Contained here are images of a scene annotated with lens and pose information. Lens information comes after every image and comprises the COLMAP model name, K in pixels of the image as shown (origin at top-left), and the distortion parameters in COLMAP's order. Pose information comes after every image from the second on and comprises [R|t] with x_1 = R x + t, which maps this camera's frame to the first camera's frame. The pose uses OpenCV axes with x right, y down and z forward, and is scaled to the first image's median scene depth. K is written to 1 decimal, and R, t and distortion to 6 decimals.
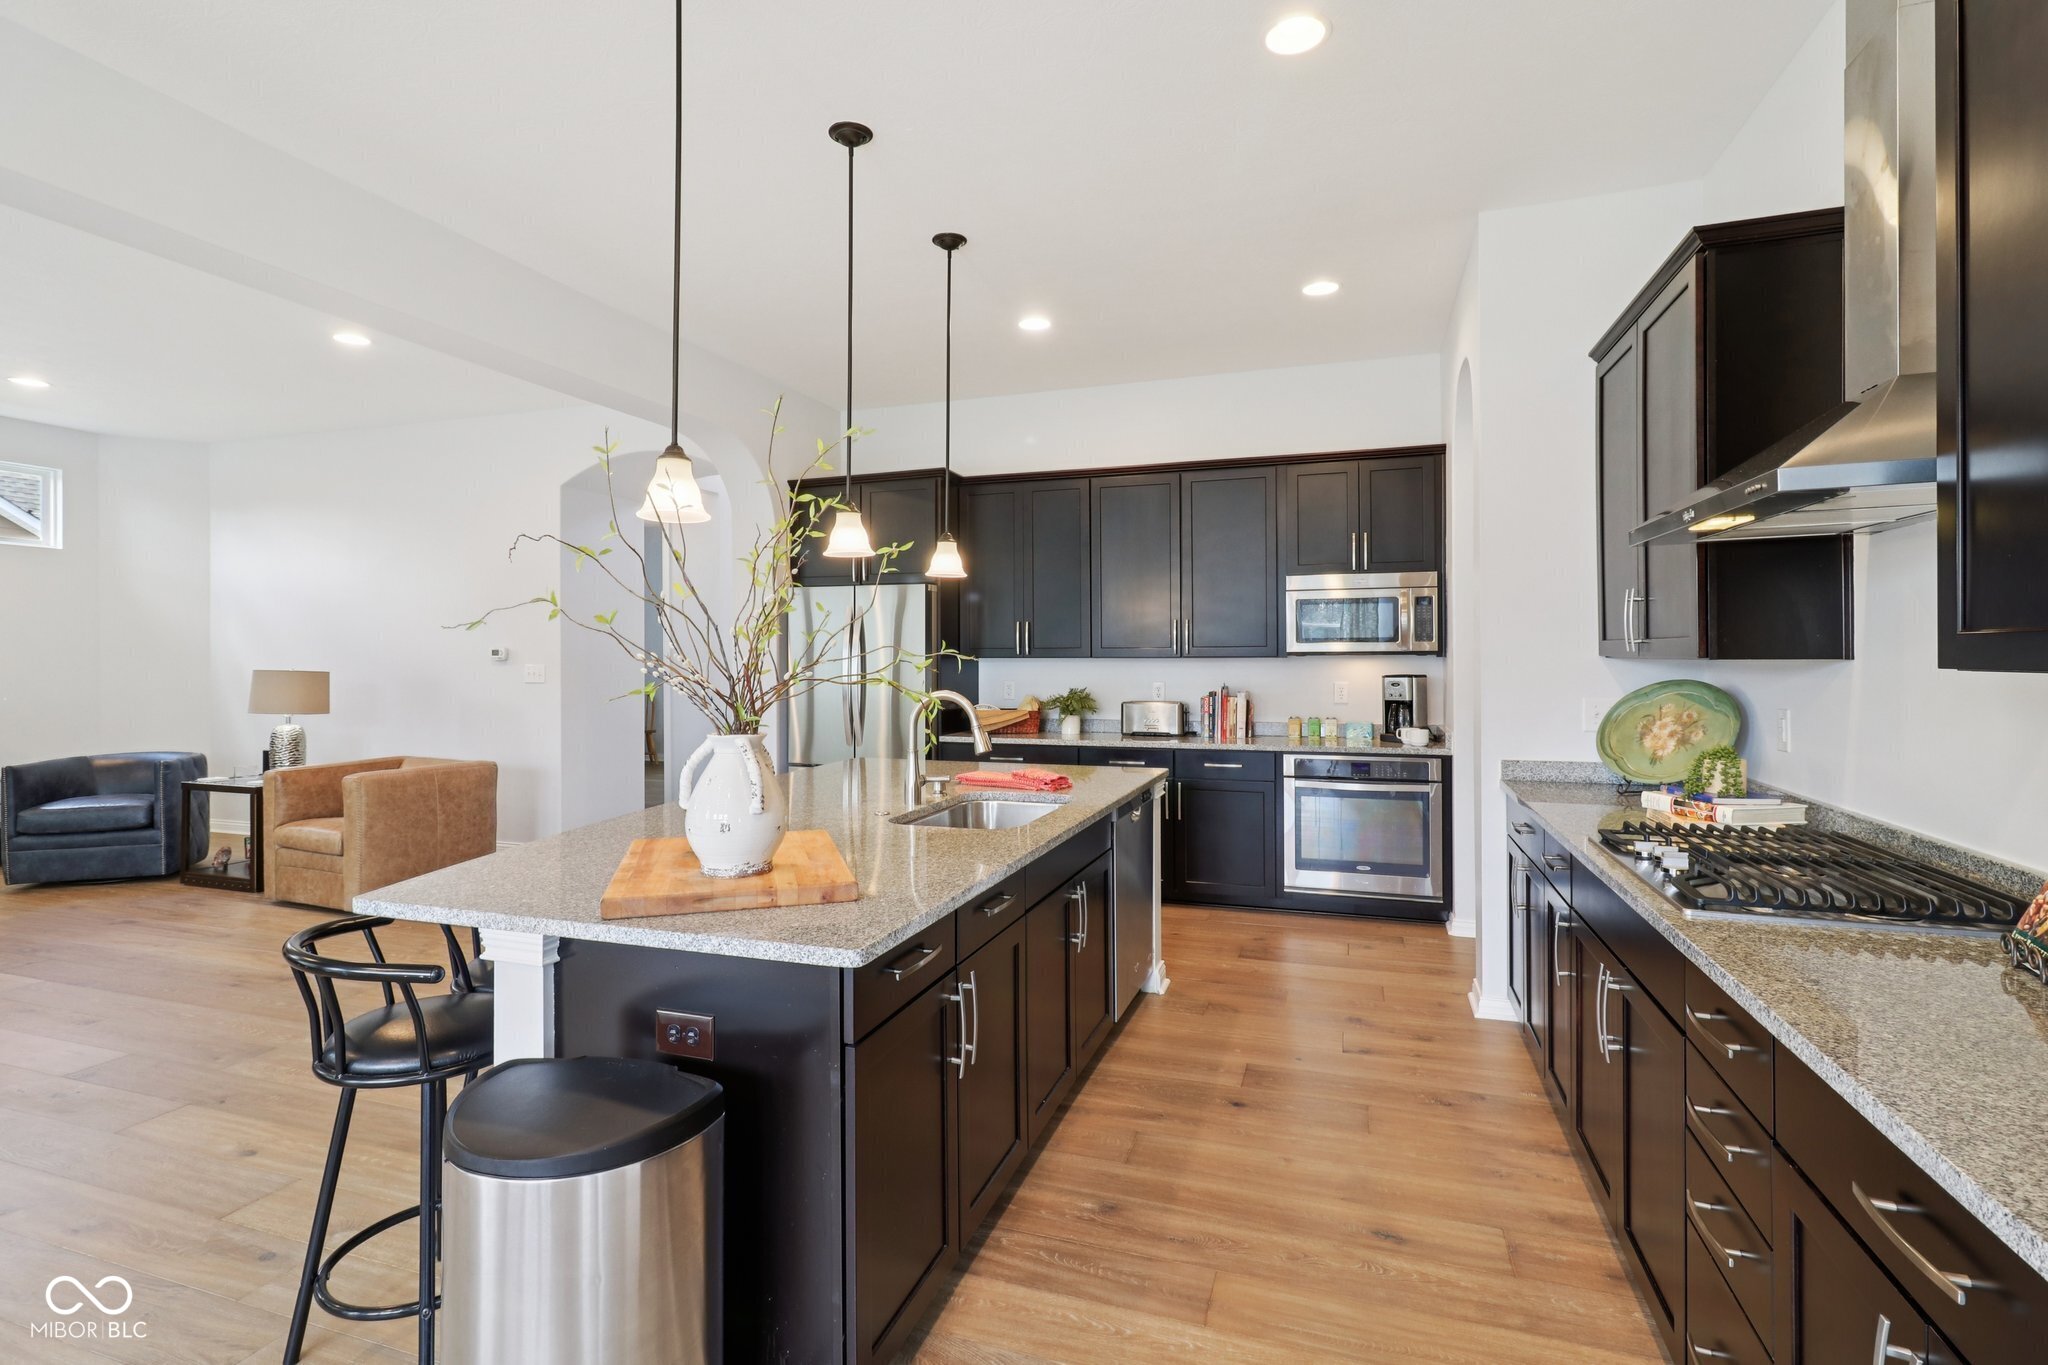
lens RADIAL K [[960.7, 0, 1001.1], [0, 960.7, 666.3], [0, 0, 1]] dist [0.000255, -0.007356]
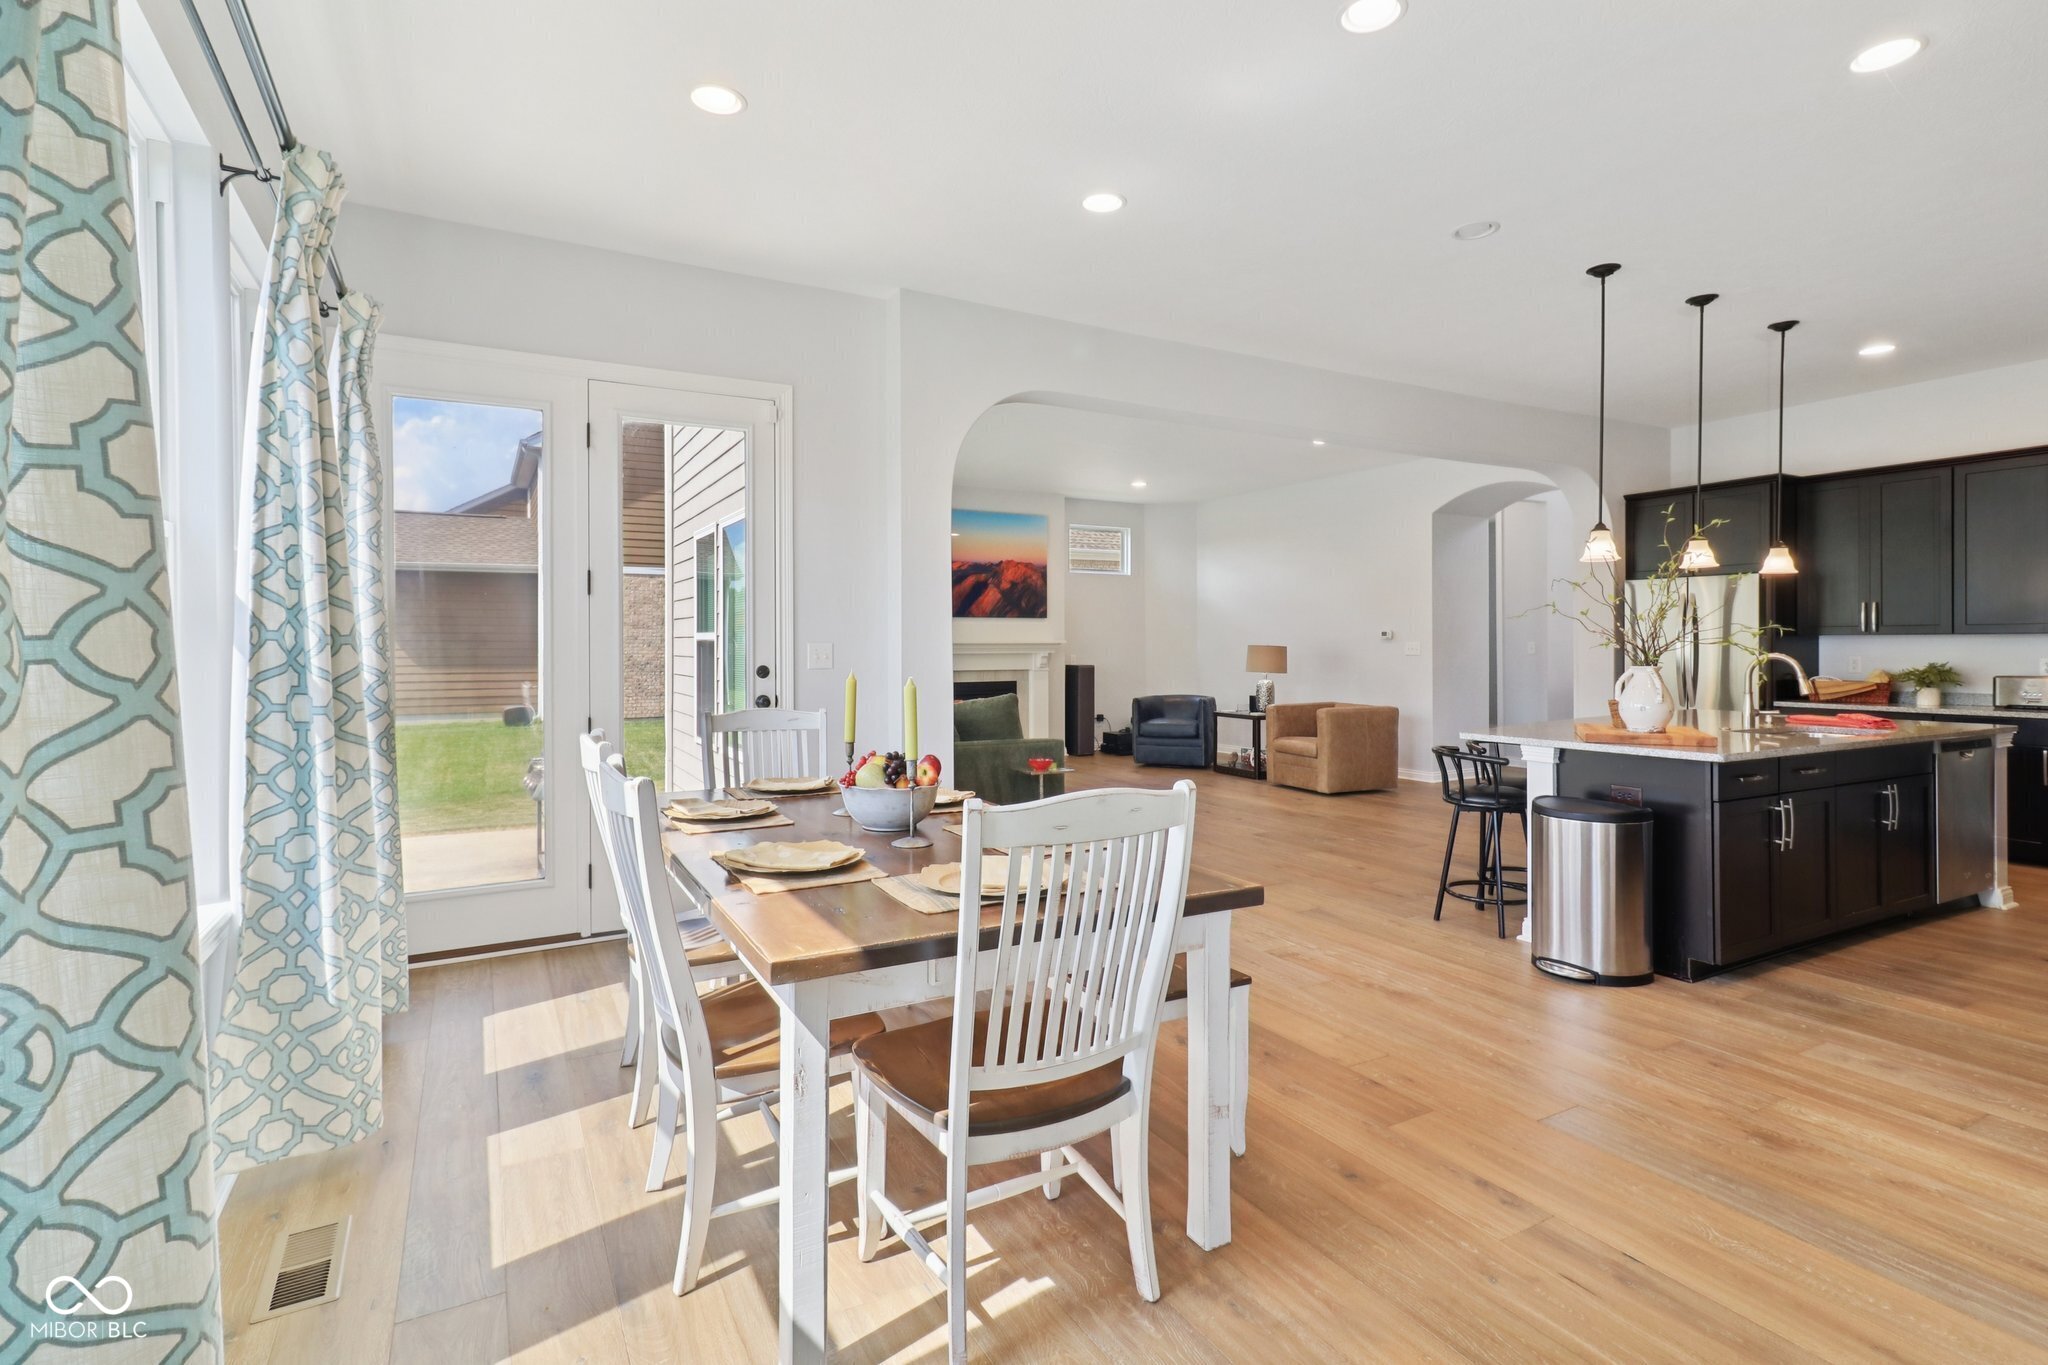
lens RADIAL K [[960.7, 0, 1037.4], [0, 960.7, 647.9], [0, 0, 1]] dist [0.000255, -0.007356]
pose [[0.748252, 0.001133, -0.663413, 0.039773], [-0.003321, 0.999992, -0.002038, 0.013613], [0.663406, 0.003728, 0.748251, -0.489107]]
